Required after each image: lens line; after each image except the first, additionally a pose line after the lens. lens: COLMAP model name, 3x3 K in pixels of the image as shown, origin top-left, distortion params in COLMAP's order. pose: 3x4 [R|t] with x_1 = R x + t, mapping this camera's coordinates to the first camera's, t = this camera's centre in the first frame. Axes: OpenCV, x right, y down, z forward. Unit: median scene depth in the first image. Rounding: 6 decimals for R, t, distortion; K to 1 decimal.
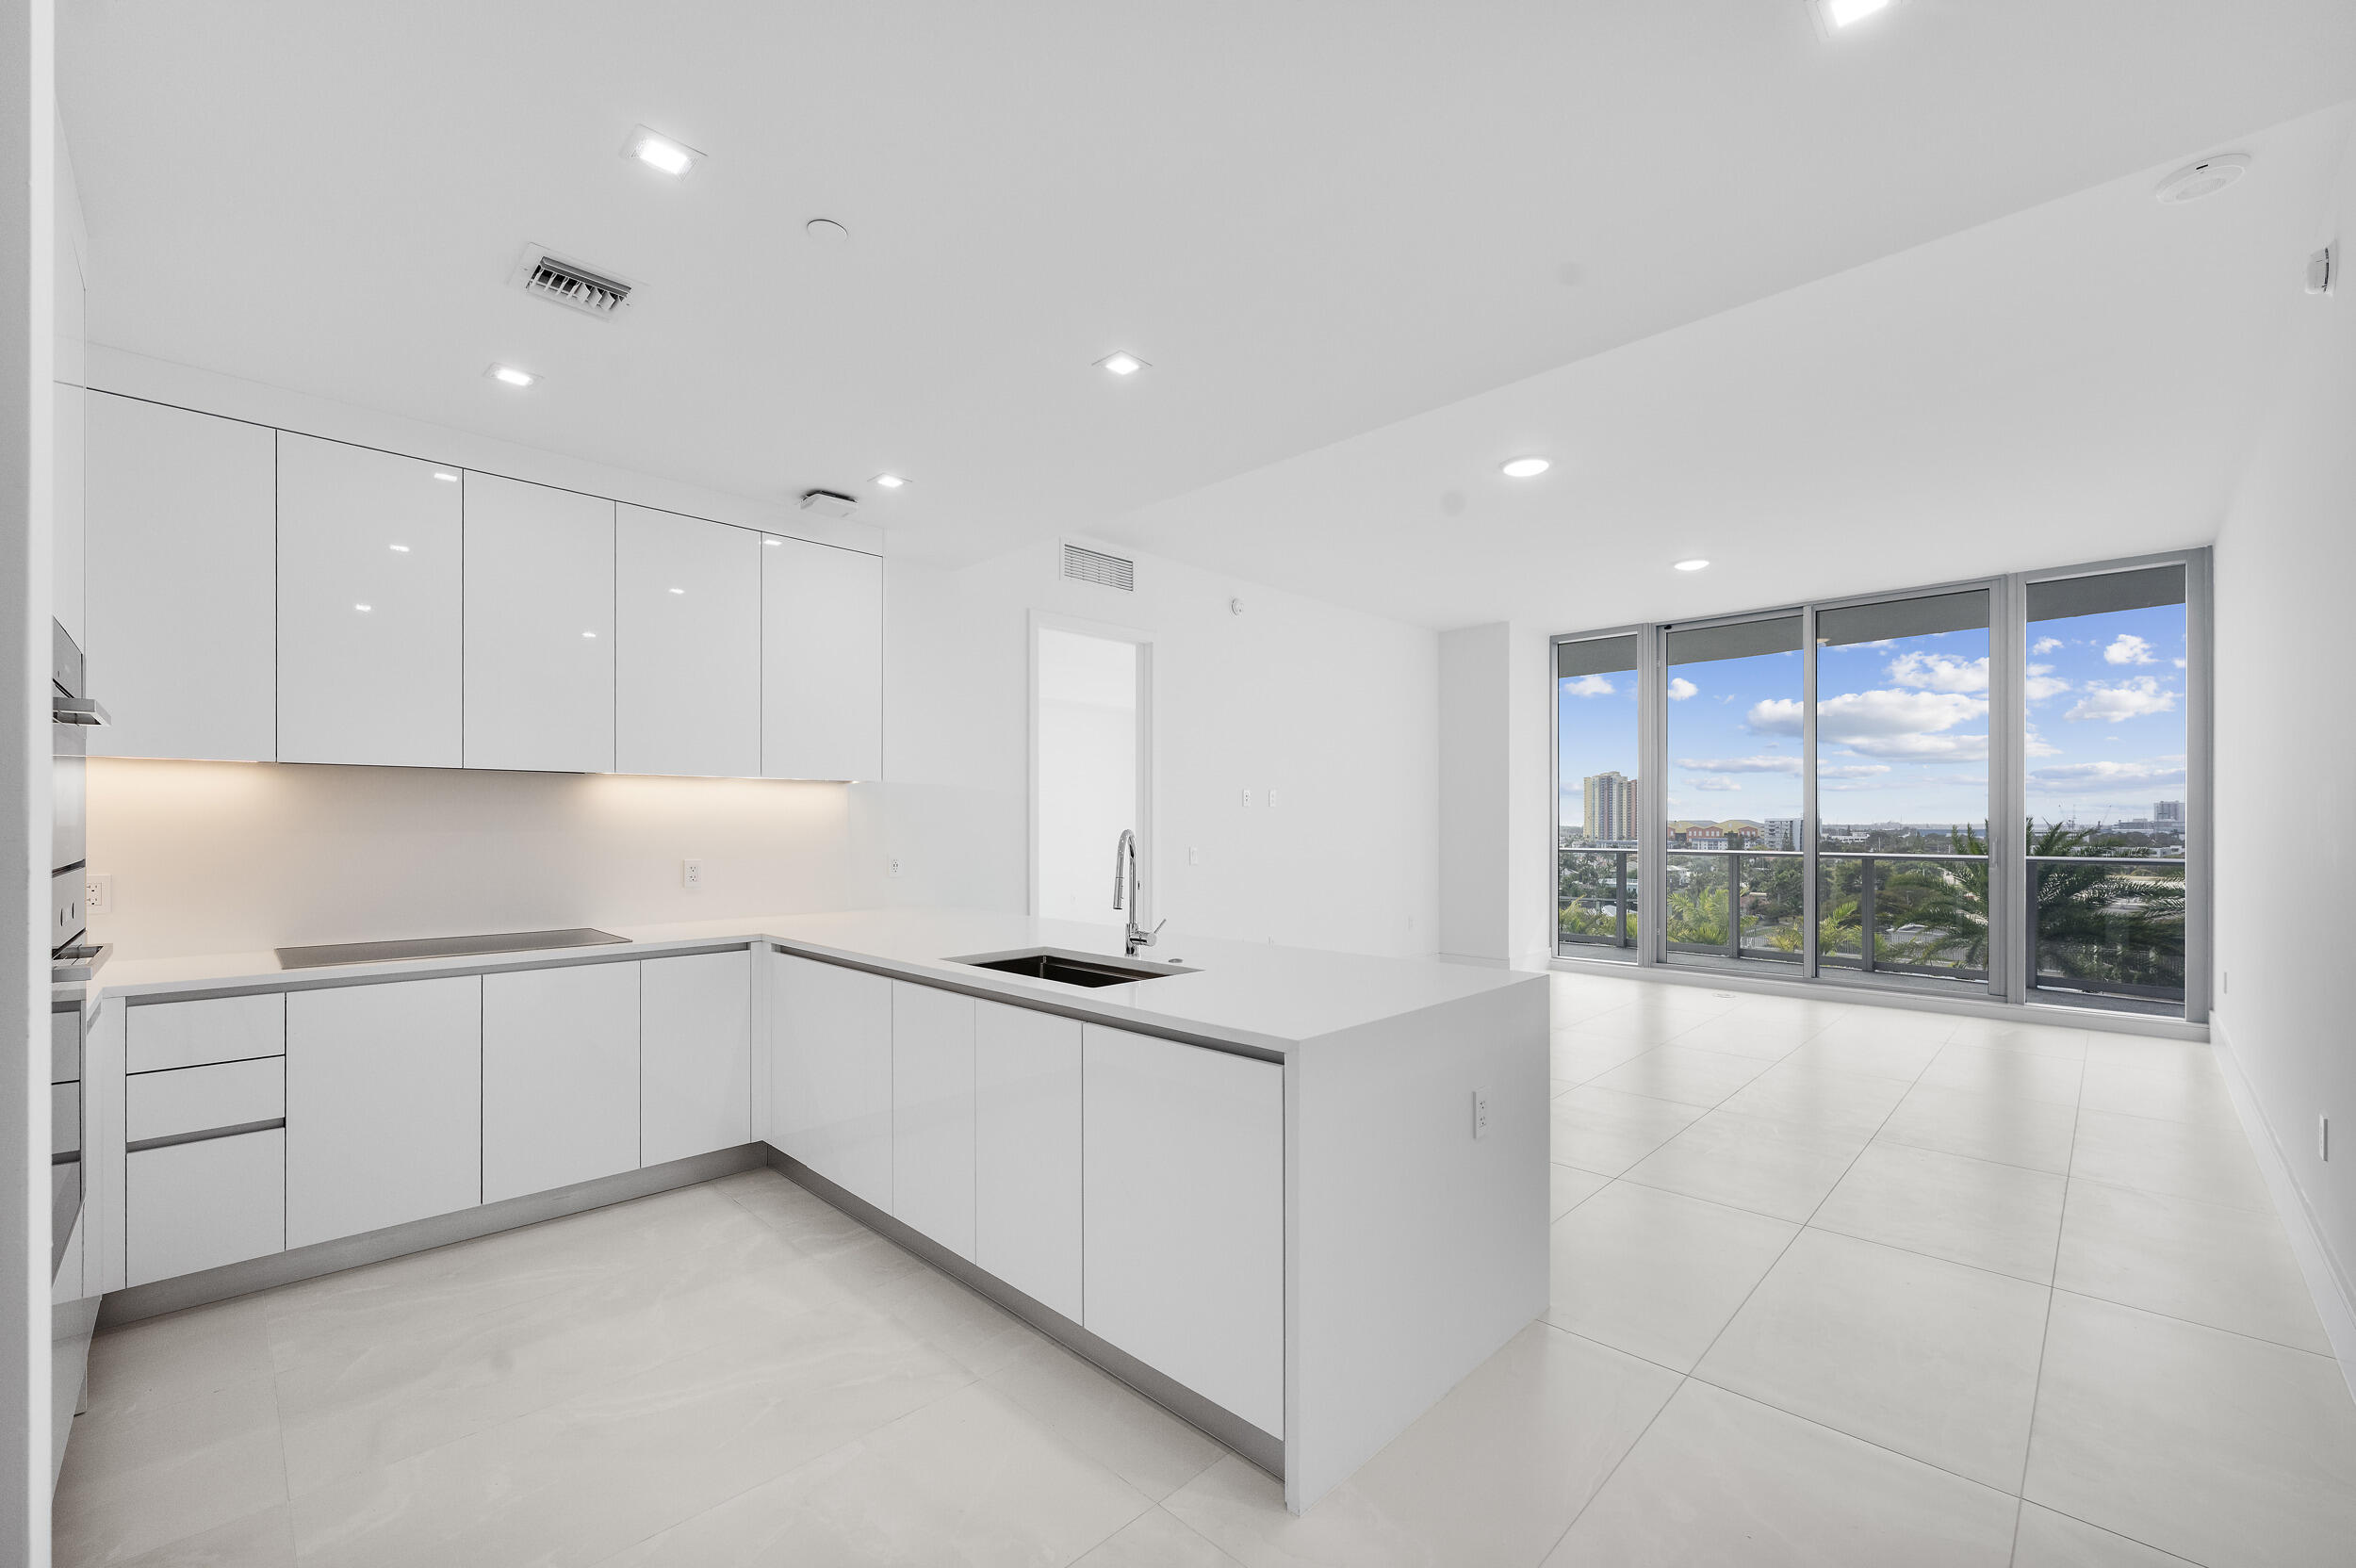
lens RADIAL K [[954.3, 0, 1167.9], [0, 954.3, 836.7], [0, 0, 1]] dist [0.000300, 0.000242]
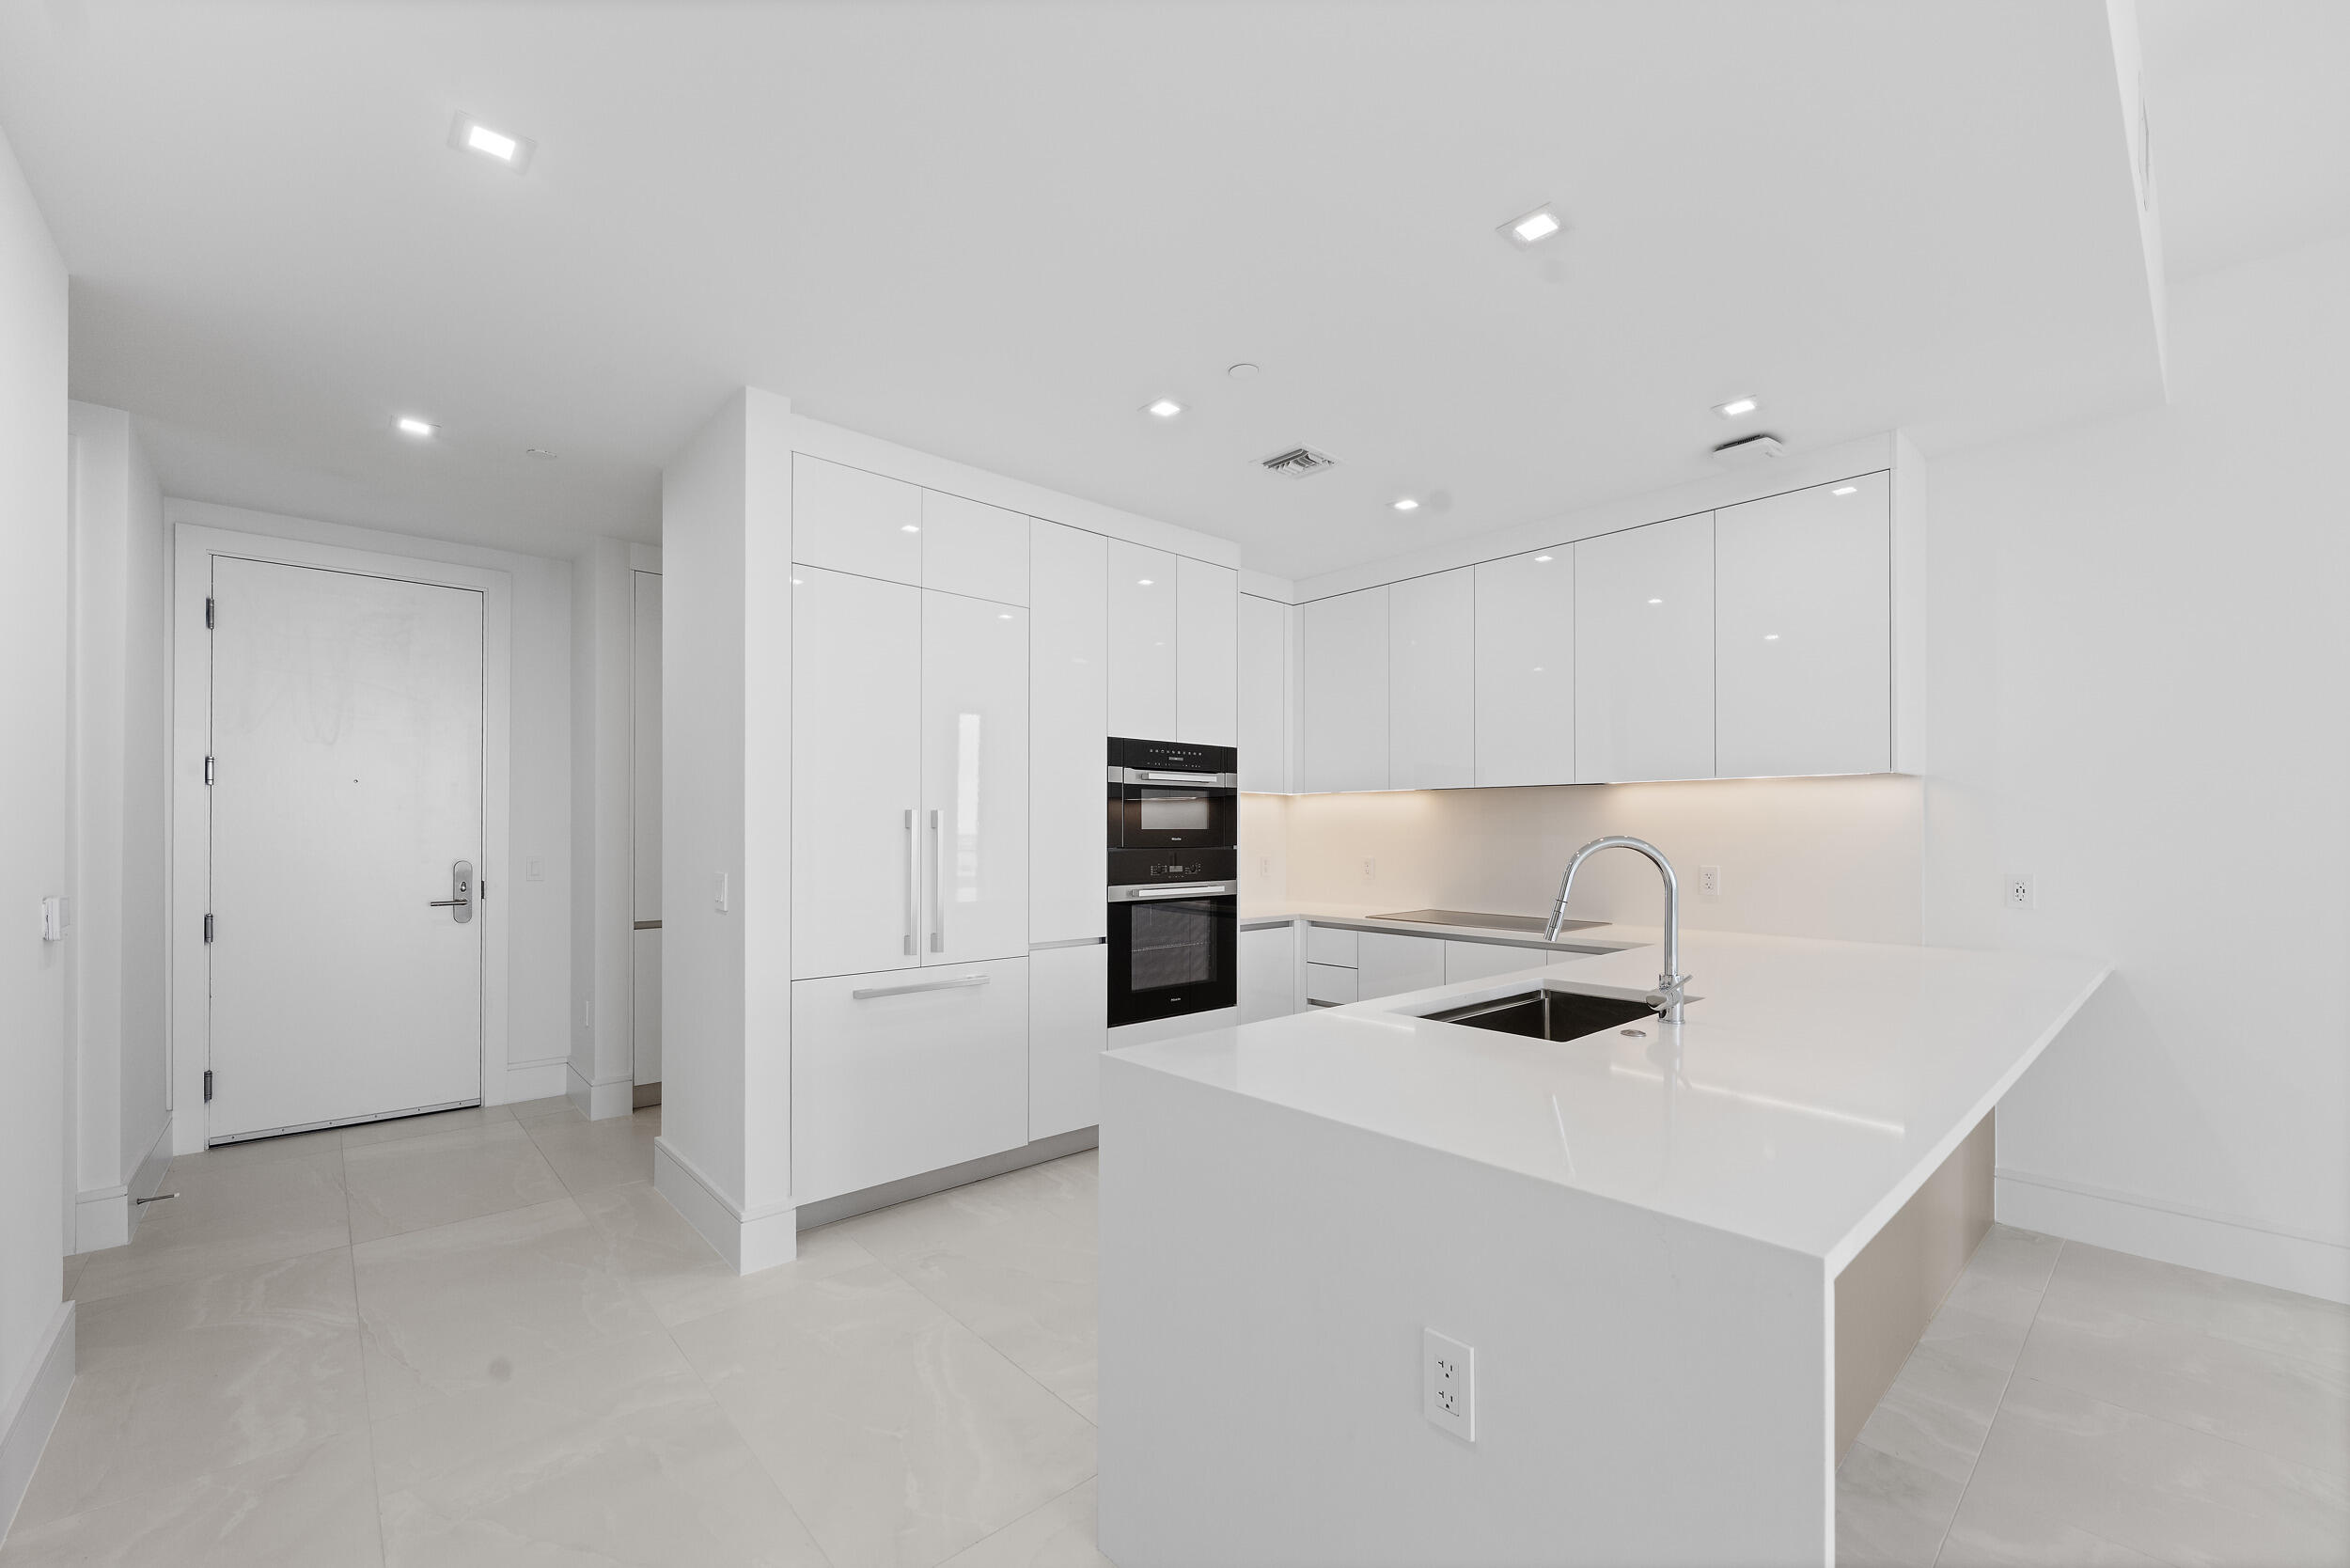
lens RADIAL K [[951.9, 0, 1164.9], [0, 951.9, 836.6], [0, 0, 1]] dist [0.000300, 0.000242]
pose [[-0.052978, 0.006984, -0.998571, 0.574829], [-0.015838, 0.999844, 0.007833, -0.005764], [0.998470, 0.016230, -0.052859, 0.589399]]
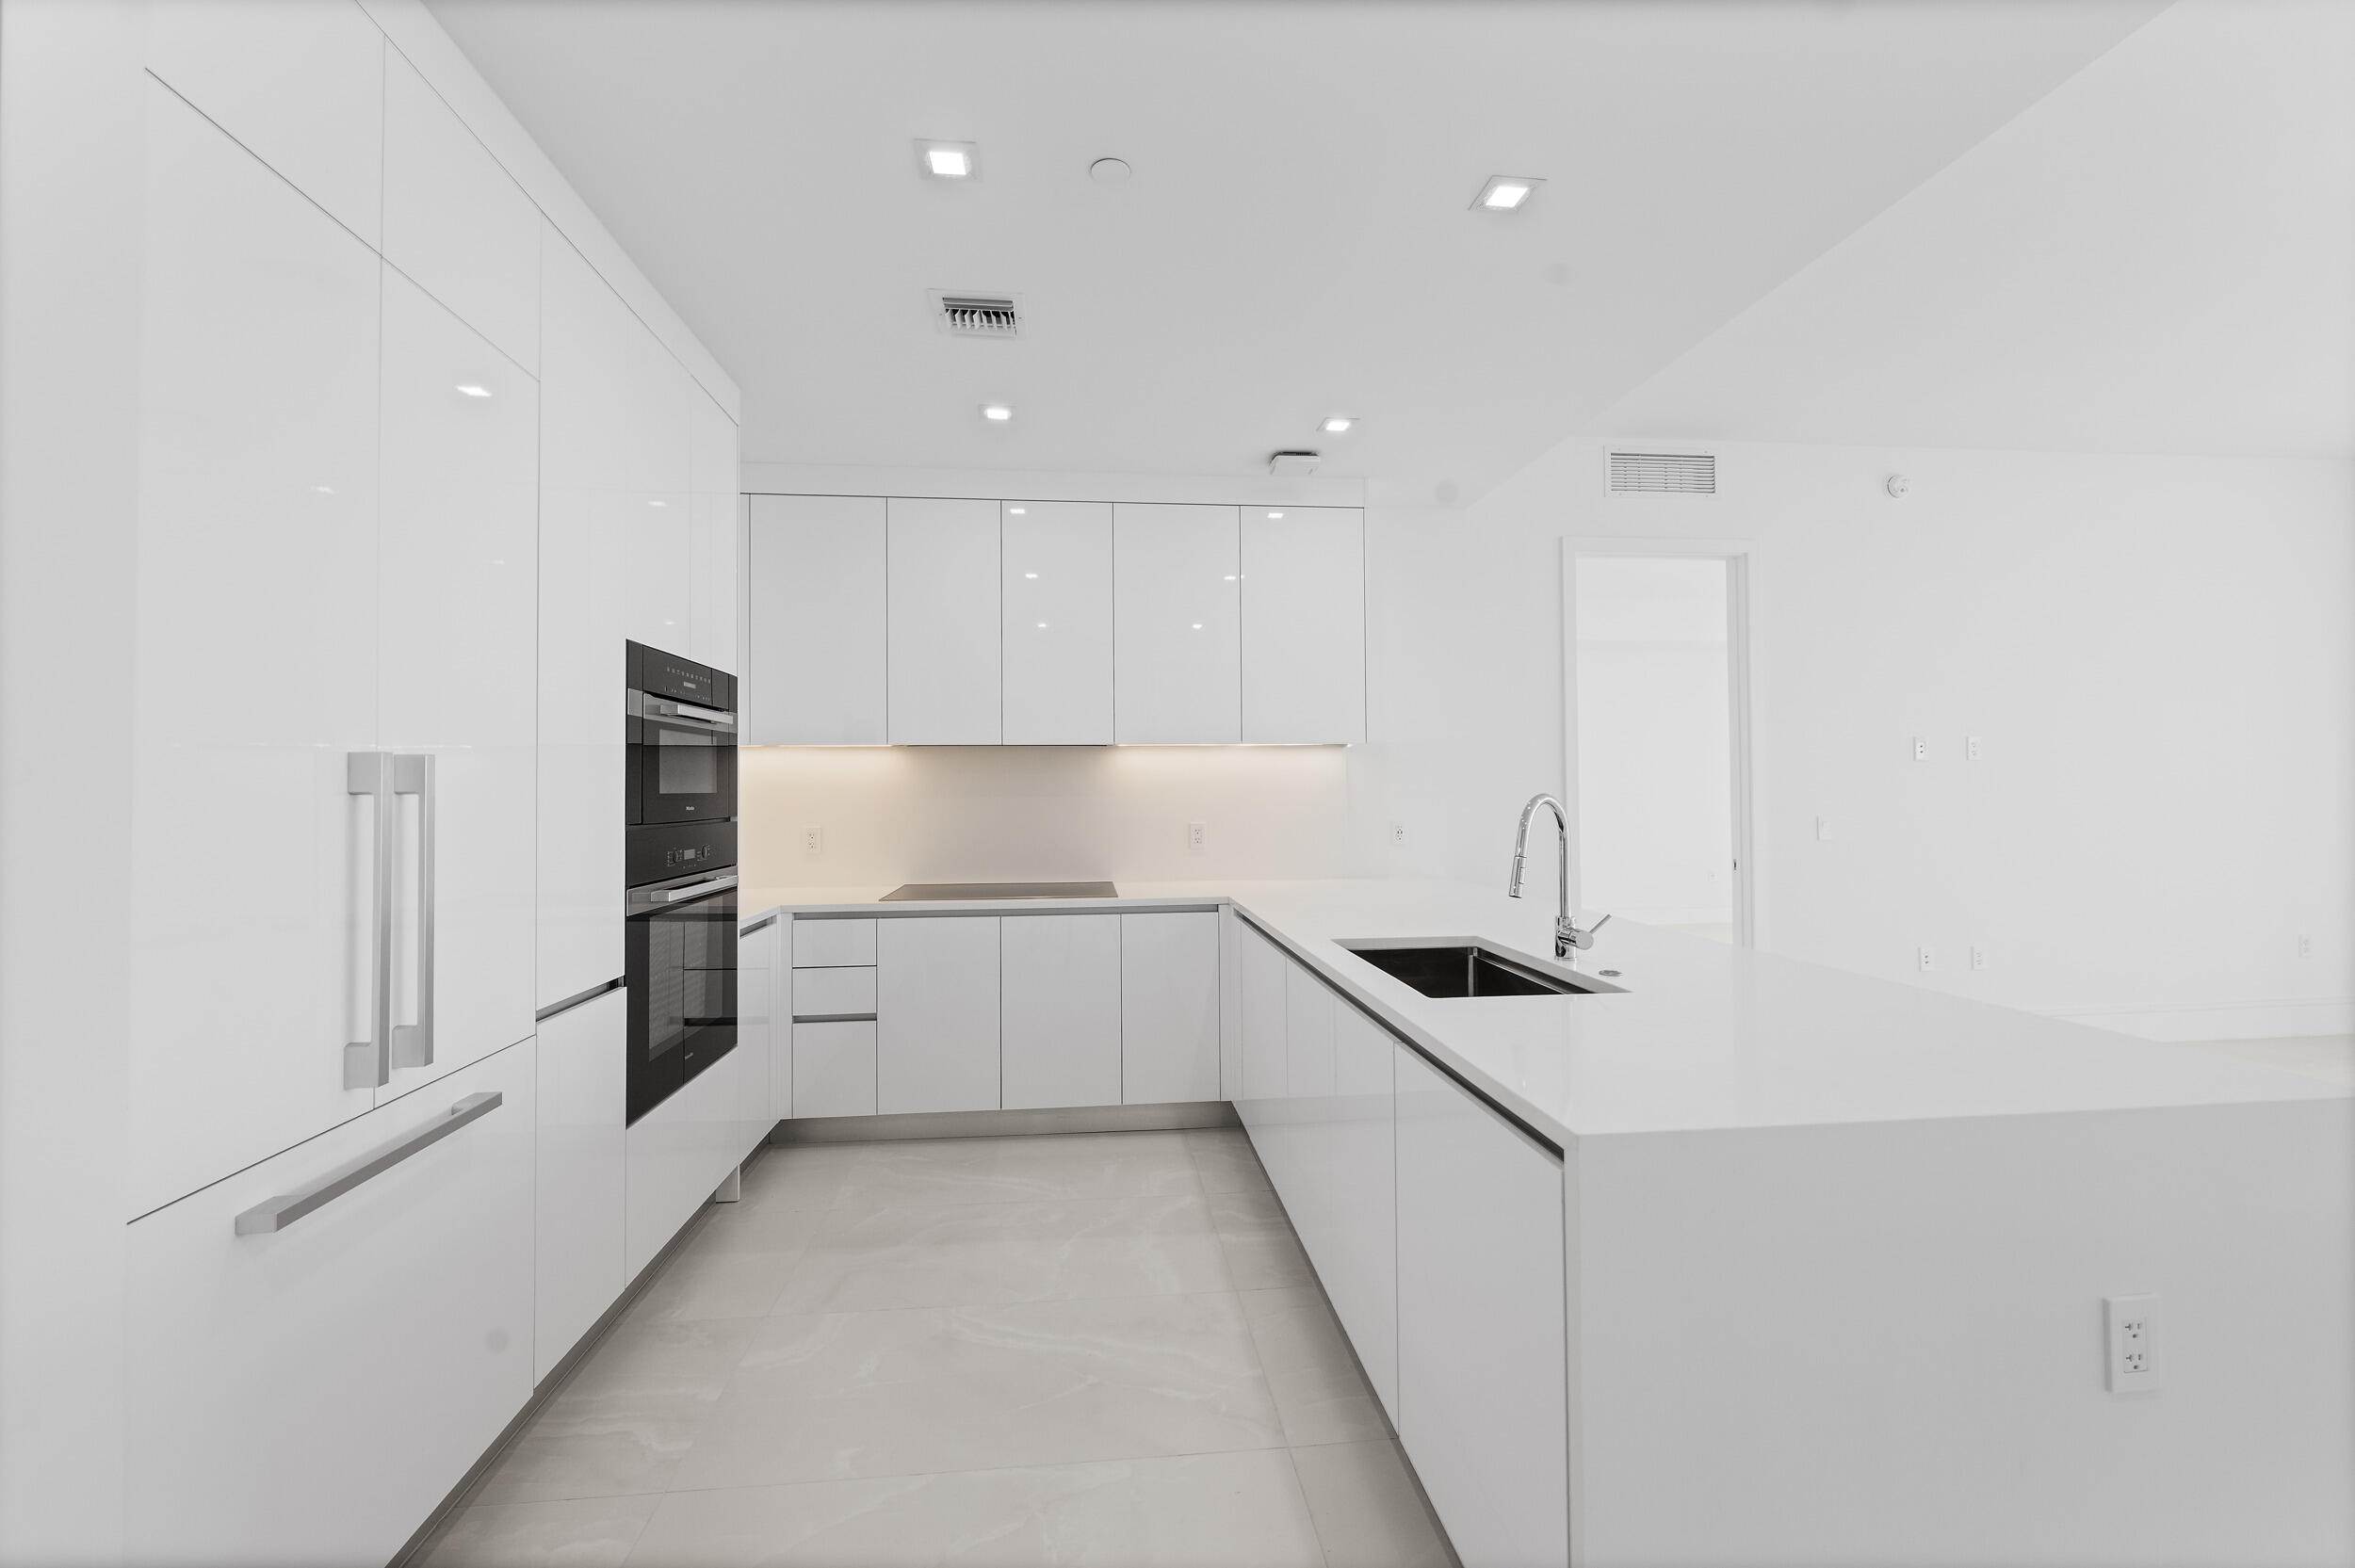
lens RADIAL K [[937.5, 0, 1177.5], [0, 937.5, 784.0], [0, 0, 1]] dist [-0.001132, -0.000050]
pose [[0.776962, -0.009745, -0.629472, 0.173426], [-0.001954, 0.999838, -0.017891, -0.001038], [0.629544, 0.015131, 0.776818, 0.196549]]
